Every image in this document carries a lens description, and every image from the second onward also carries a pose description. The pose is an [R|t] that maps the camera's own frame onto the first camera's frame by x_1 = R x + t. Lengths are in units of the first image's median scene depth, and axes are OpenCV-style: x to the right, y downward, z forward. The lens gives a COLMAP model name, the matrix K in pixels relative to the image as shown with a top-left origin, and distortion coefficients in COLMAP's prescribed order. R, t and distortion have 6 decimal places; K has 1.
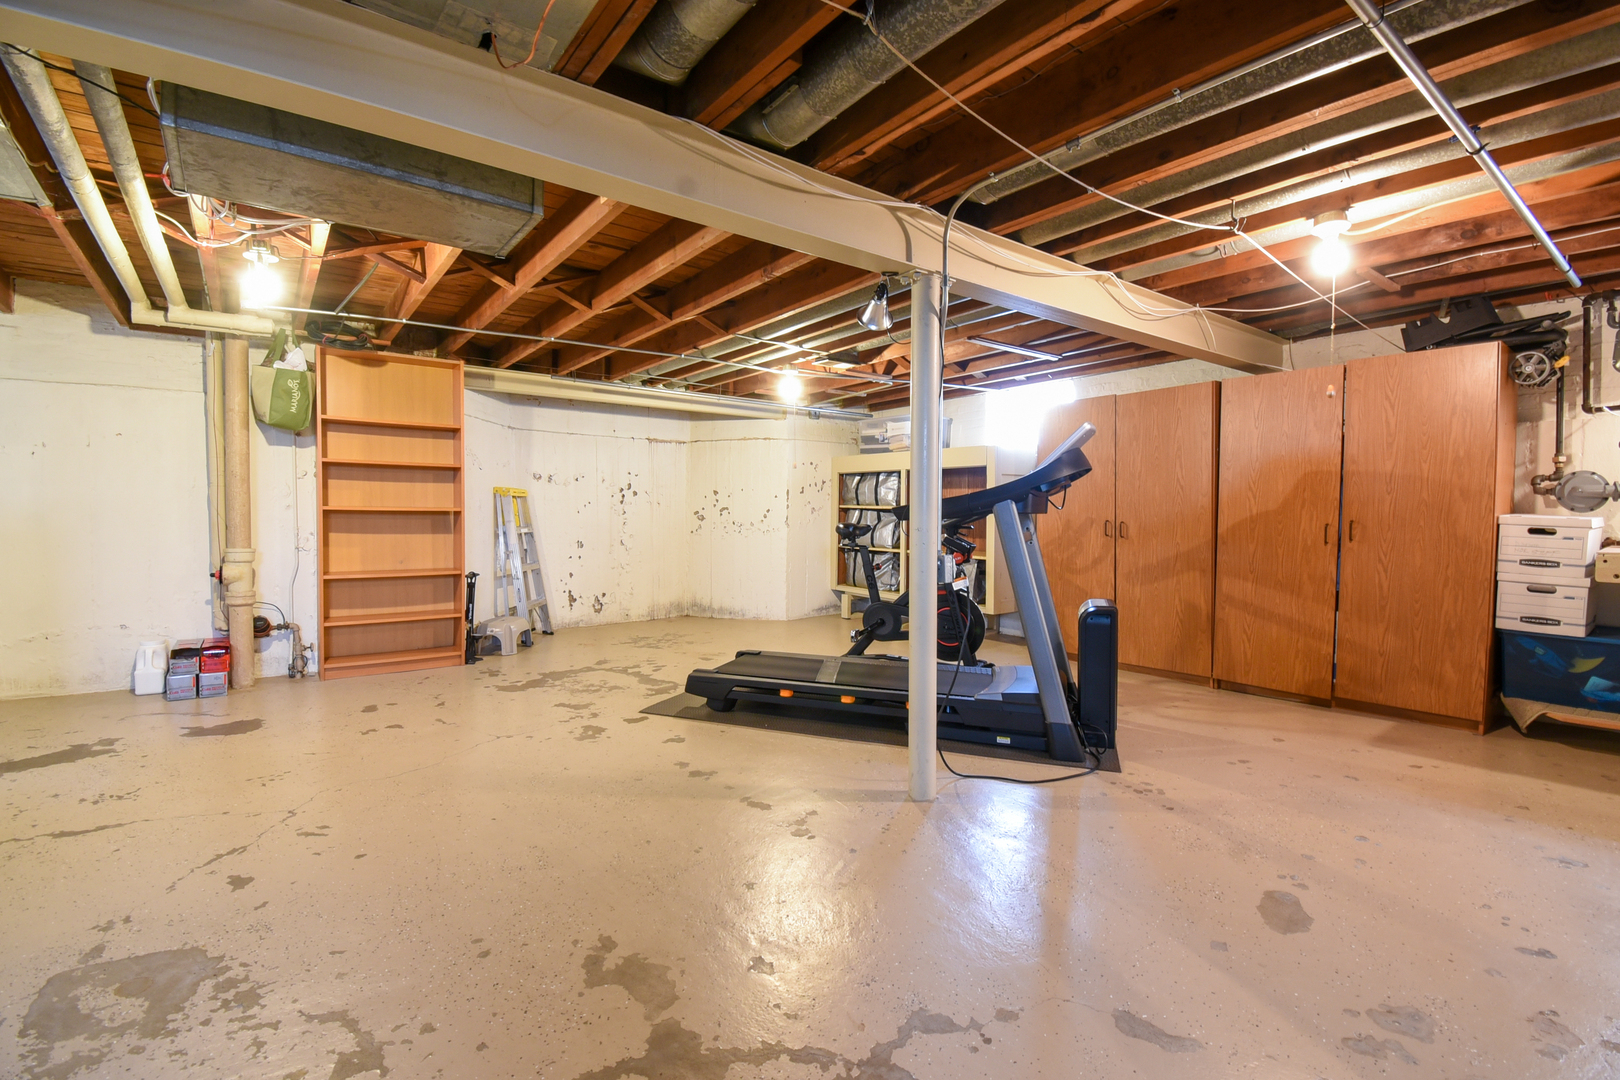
lens RADIAL K [[710.0, 0, 806.5], [0, 710.0, 540.9], [0, 0, 1]] dist [0.015642, -0.020146]
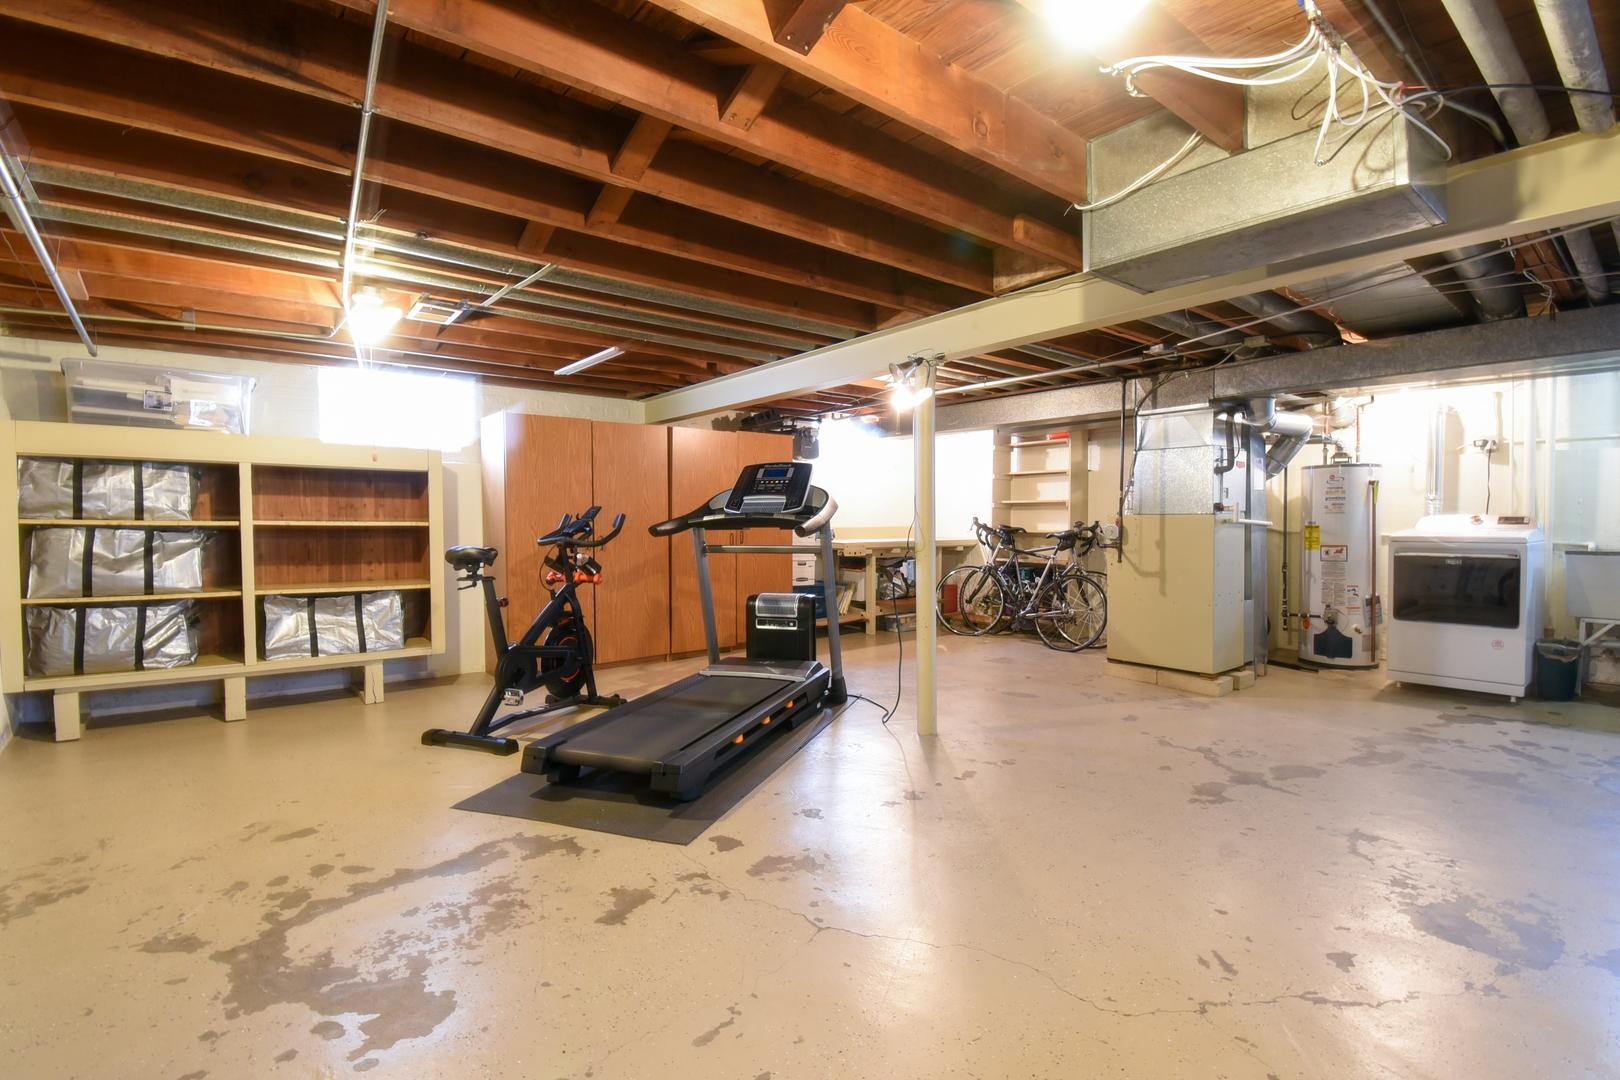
lens RADIAL K [[740.9, 0, 810.0], [0, 740.9, 540.0], [0, 0, 1]] dist [0.024321, -0.025556]
pose [[-0.029197, -0.029133, 0.999149, -0.916935], [0.044973, 0.998525, 0.030429, -0.052334], [-0.998561, 0.045823, -0.027844, 0.903503]]
